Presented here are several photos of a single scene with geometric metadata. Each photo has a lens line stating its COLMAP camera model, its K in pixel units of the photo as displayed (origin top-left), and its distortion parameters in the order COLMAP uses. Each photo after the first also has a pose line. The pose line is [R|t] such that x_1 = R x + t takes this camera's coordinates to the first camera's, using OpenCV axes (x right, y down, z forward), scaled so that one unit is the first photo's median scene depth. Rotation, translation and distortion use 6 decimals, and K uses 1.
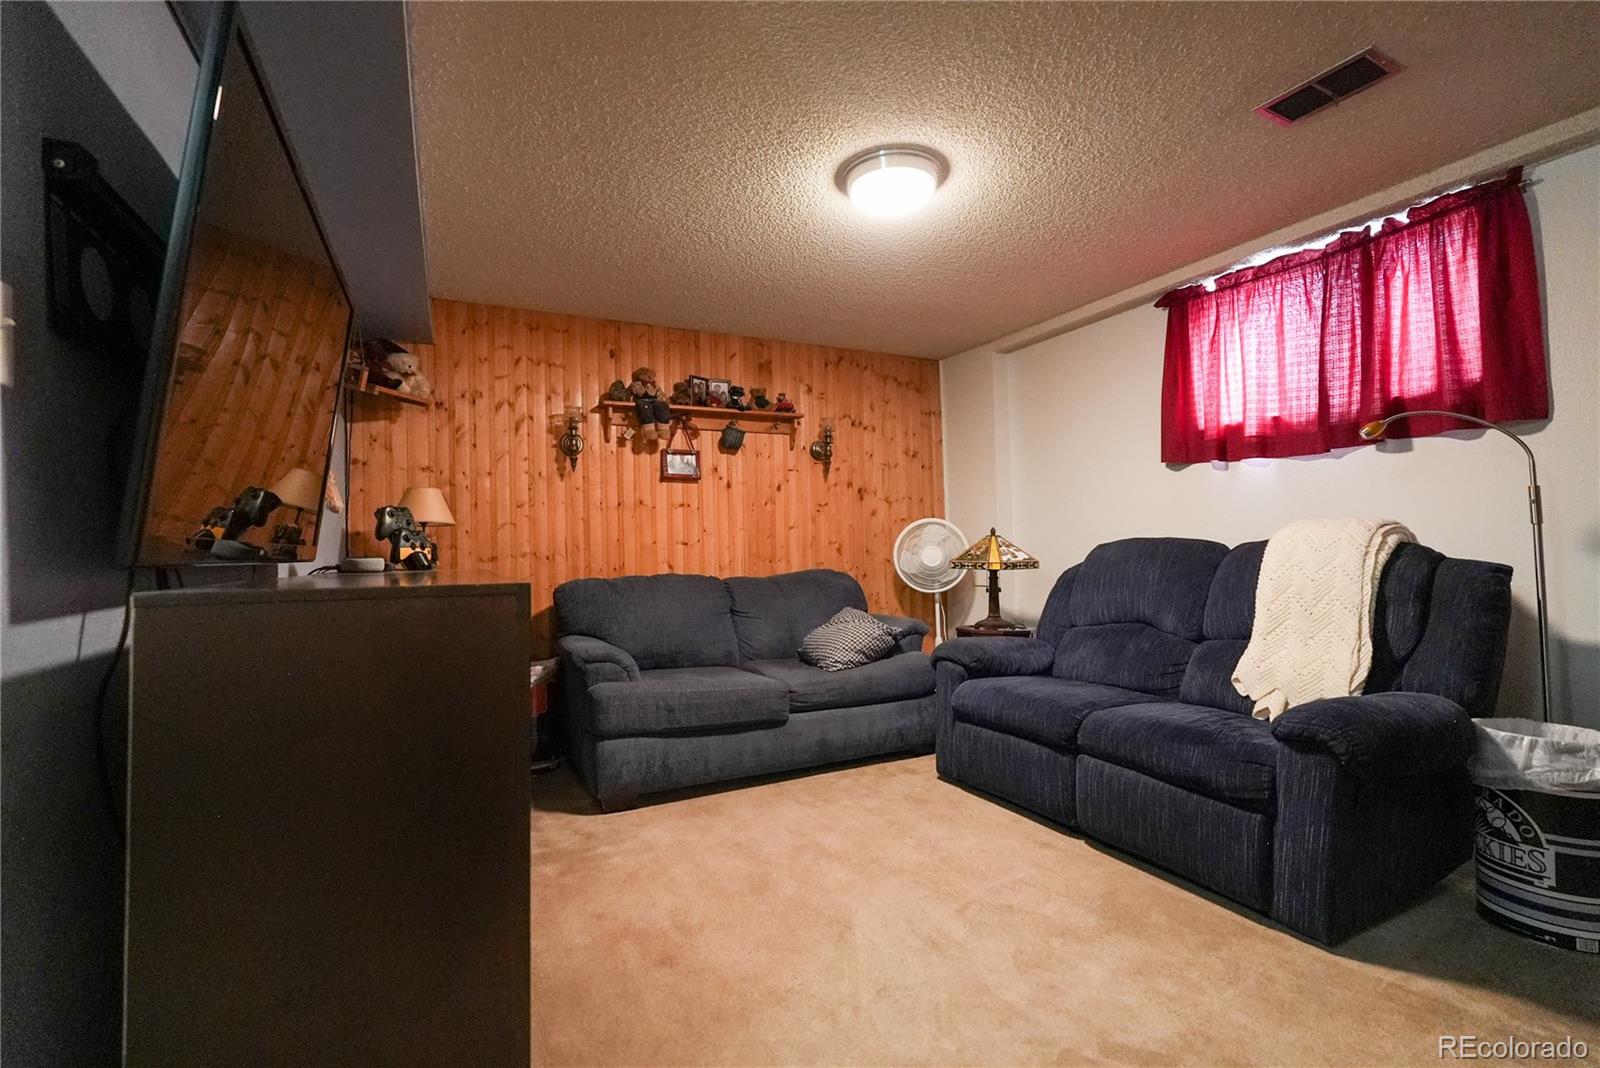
lens RADIAL K [[704.2, 0, 797.6], [0, 704.2, 536.3], [0, 0, 1]] dist [0.000119, -0.000331]
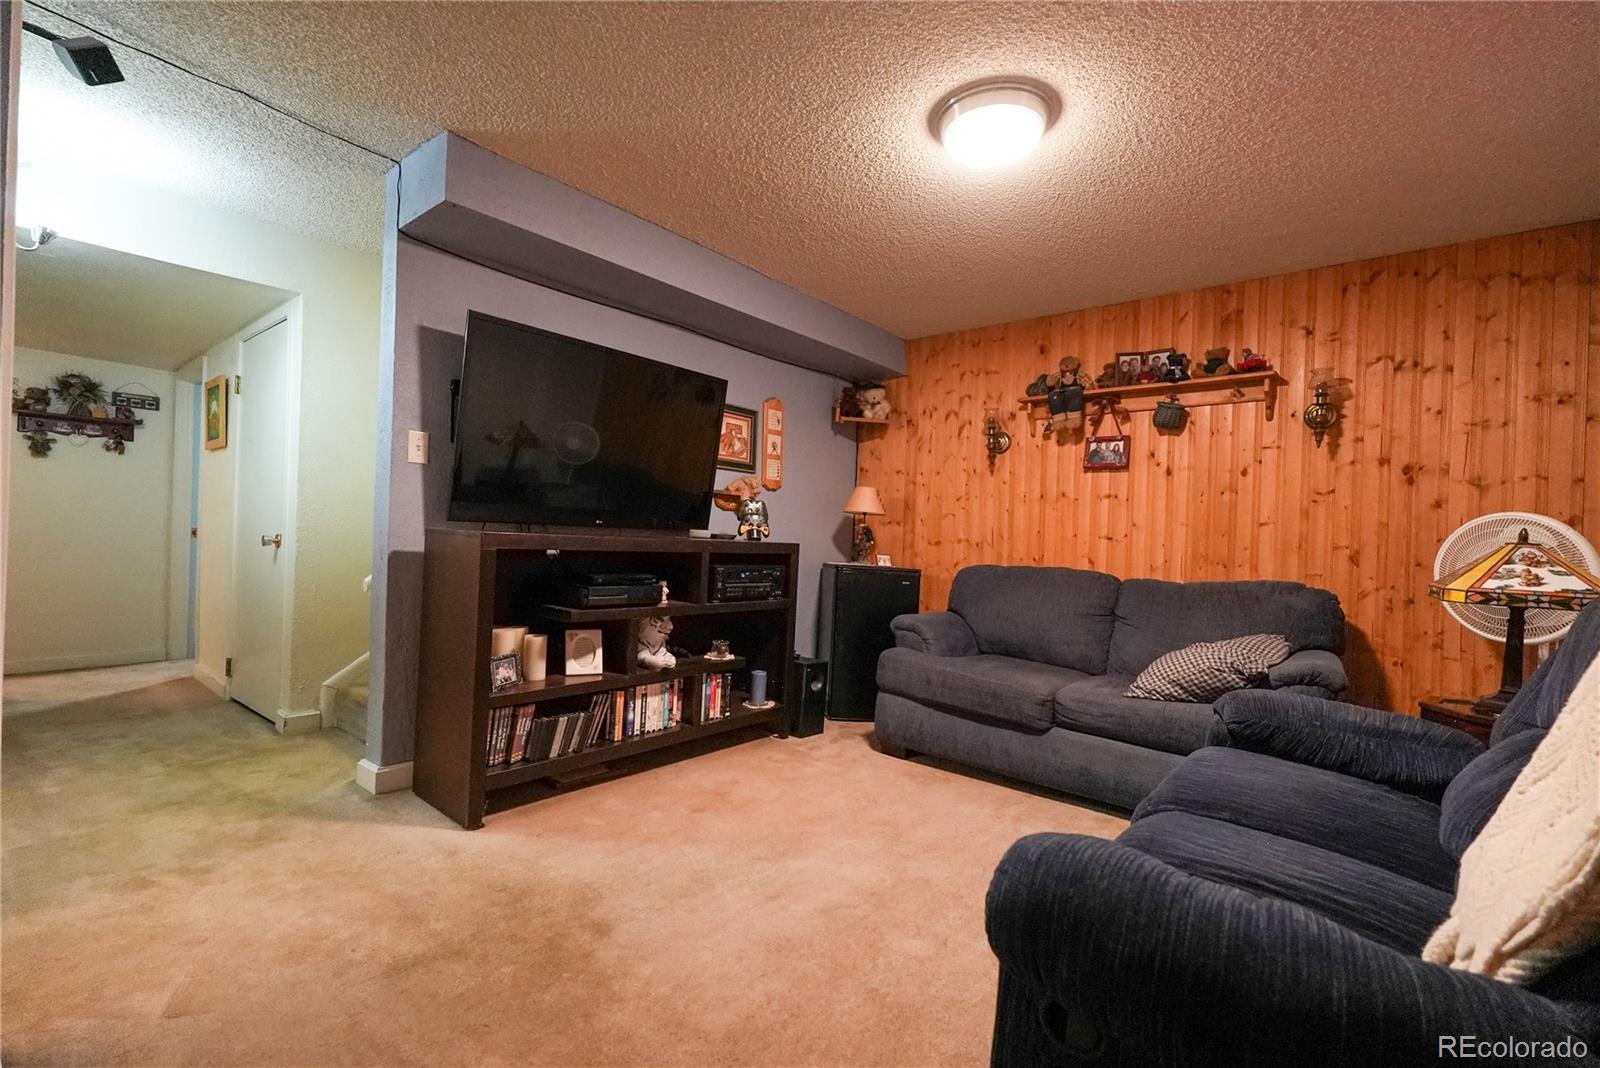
lens RADIAL K [[704.2, 0, 793.5], [0, 704.2, 533.7], [0, 0, 1]] dist [0.000119, -0.000331]
pose [[0.390526, 0.031832, -0.920041, 0.528584], [-0.032174, 0.999263, 0.020916, -0.001507], [0.920029, 0.021433, 0.391263, 0.262524]]
